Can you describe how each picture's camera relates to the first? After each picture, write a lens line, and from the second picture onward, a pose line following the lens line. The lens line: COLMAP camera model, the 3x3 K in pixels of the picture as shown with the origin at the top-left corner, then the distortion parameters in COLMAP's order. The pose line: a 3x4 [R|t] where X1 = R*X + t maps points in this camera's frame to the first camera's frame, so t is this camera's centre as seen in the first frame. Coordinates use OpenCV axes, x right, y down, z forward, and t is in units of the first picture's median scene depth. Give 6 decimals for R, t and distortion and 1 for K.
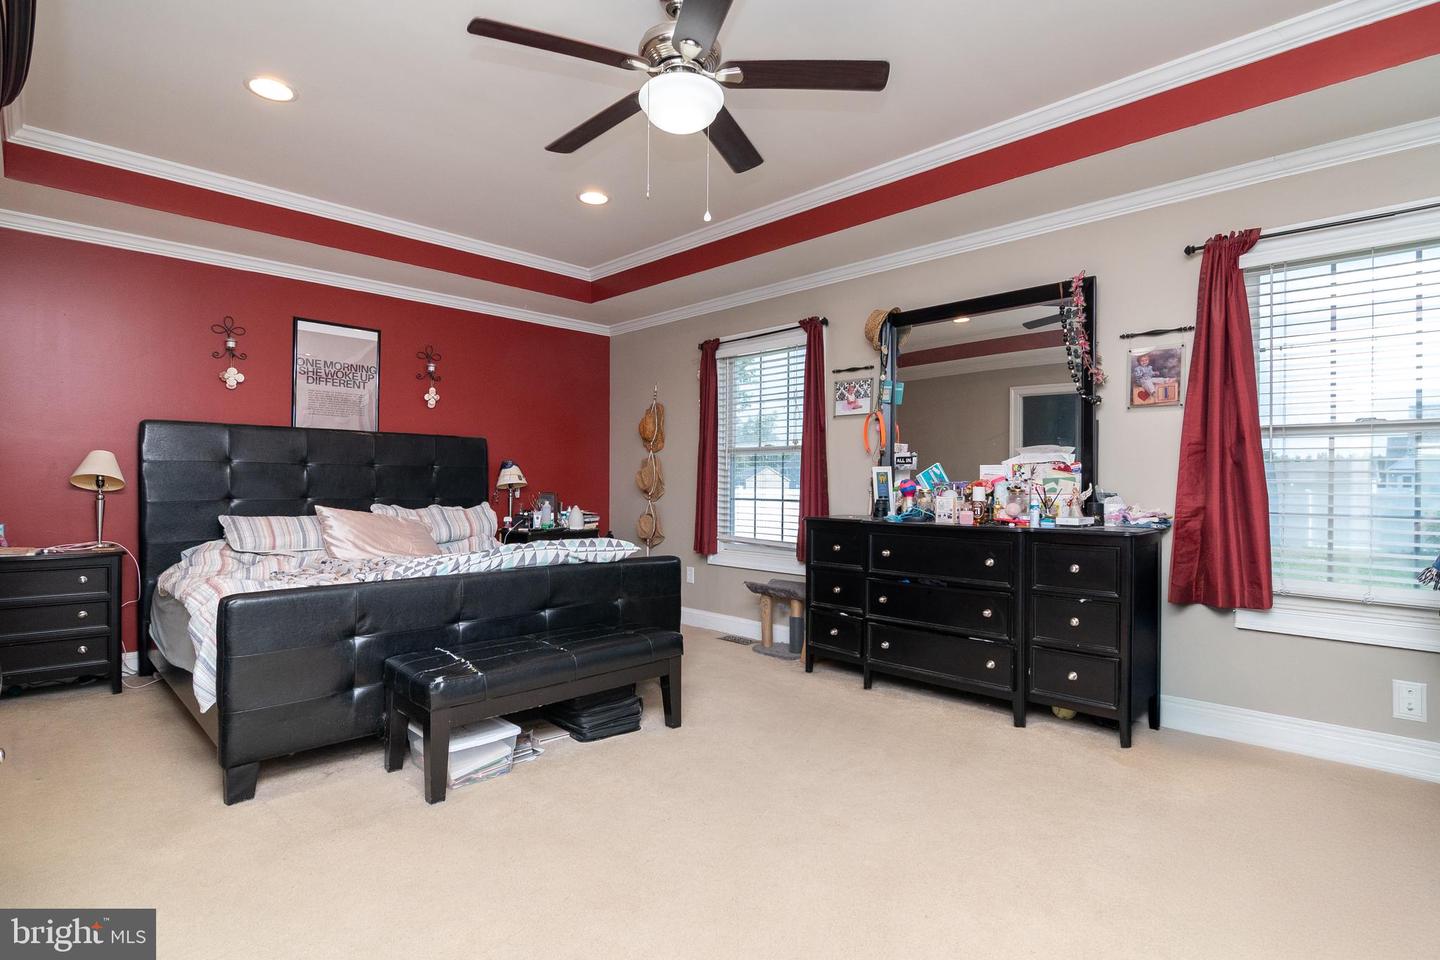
lens RADIAL K [[708.3, 0, 717.5], [0, 708.3, 484.1], [0, 0, 1]] dist [-0.012320, -0.004755]
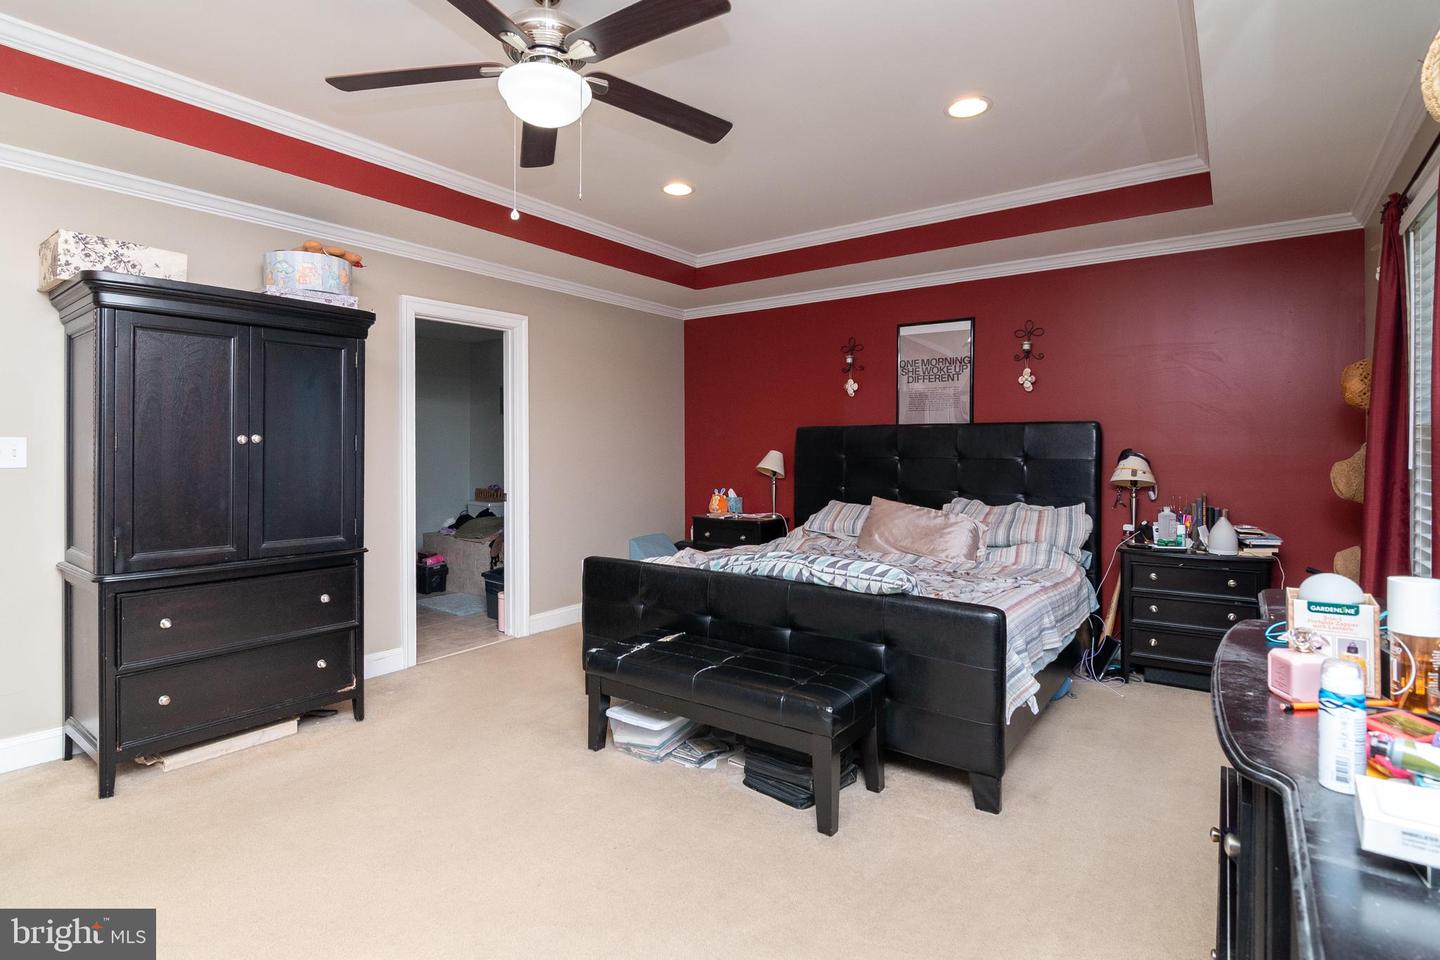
lens RADIAL K [[708.3, 0, 712.7], [0, 708.3, 444.5], [0, 0, 1]] dist [-0.012320, -0.004755]
pose [[0.142349, -0.014113, -0.989716, 0.447799], [-0.001651, 0.999894, -0.014496, -0.031492], [0.989815, 0.003697, 0.142311, 0.539932]]
